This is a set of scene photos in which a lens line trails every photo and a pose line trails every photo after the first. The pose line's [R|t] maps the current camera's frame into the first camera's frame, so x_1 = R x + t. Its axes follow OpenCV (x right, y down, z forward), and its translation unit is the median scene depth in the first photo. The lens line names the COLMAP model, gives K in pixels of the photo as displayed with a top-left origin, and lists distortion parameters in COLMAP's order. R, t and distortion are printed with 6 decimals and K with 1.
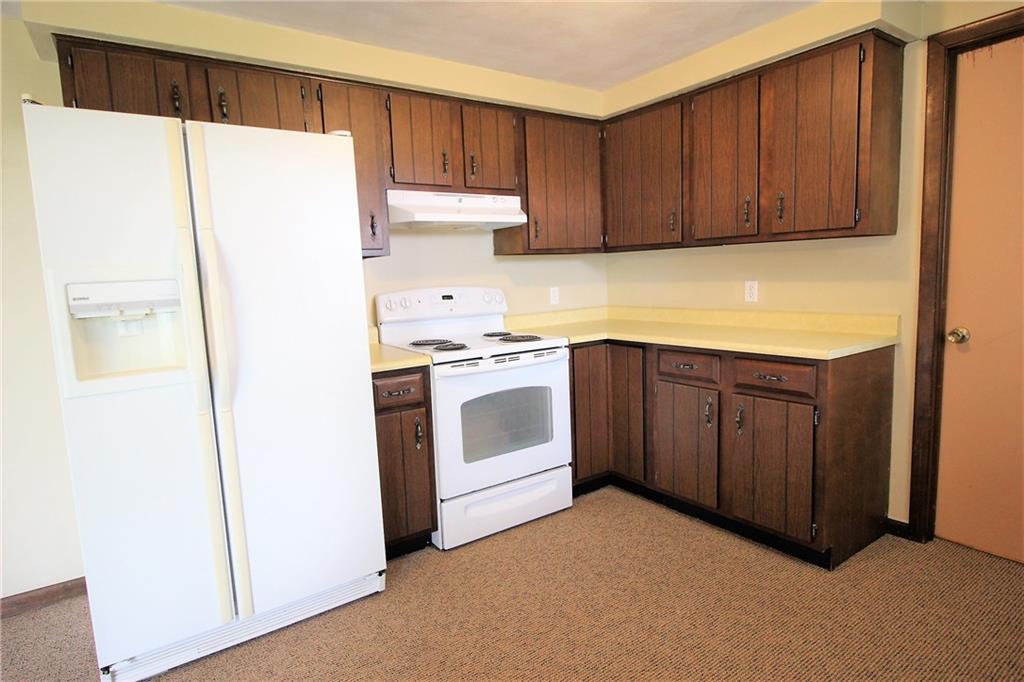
lens RADIAL K [[547.4, 0, 510.9], [0, 547.4, 338.8], [0, 0, 1]] dist [-0.006341, -0.005840]
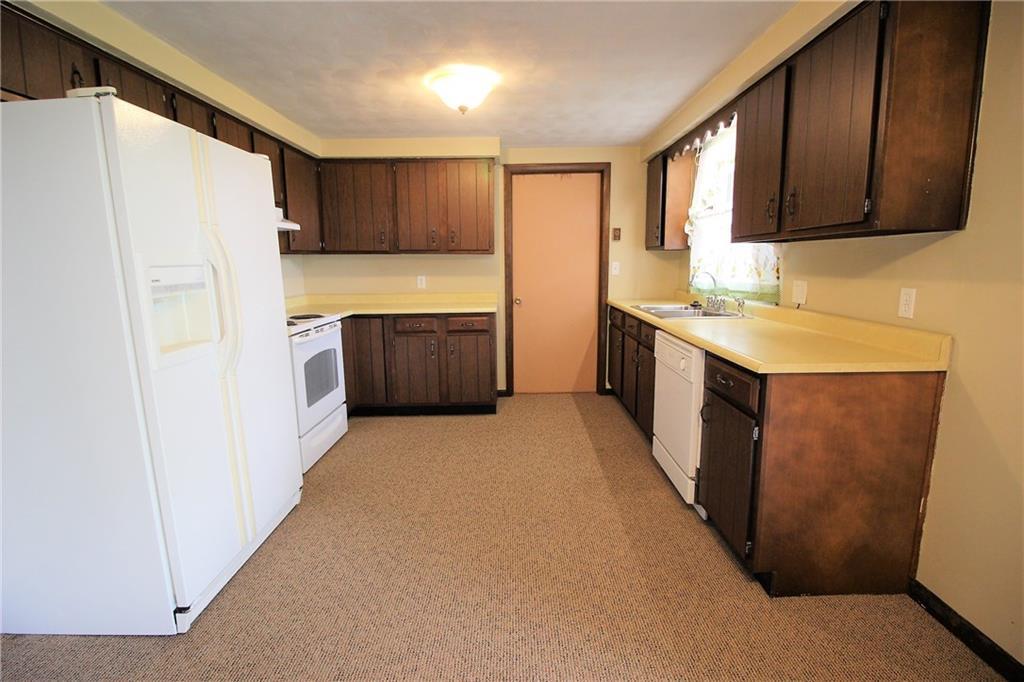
lens RADIAL K [[475.3, 0, 509.7], [0, 475.3, 341.5], [0, 0, 1]] dist [-0.014837, -0.002663]
pose [[0.571017, -0.100952, 0.814707, -0.703516], [0.084418, 0.994370, 0.064047, 0.029851], [-0.816586, 0.032204, 0.576325, -0.086715]]
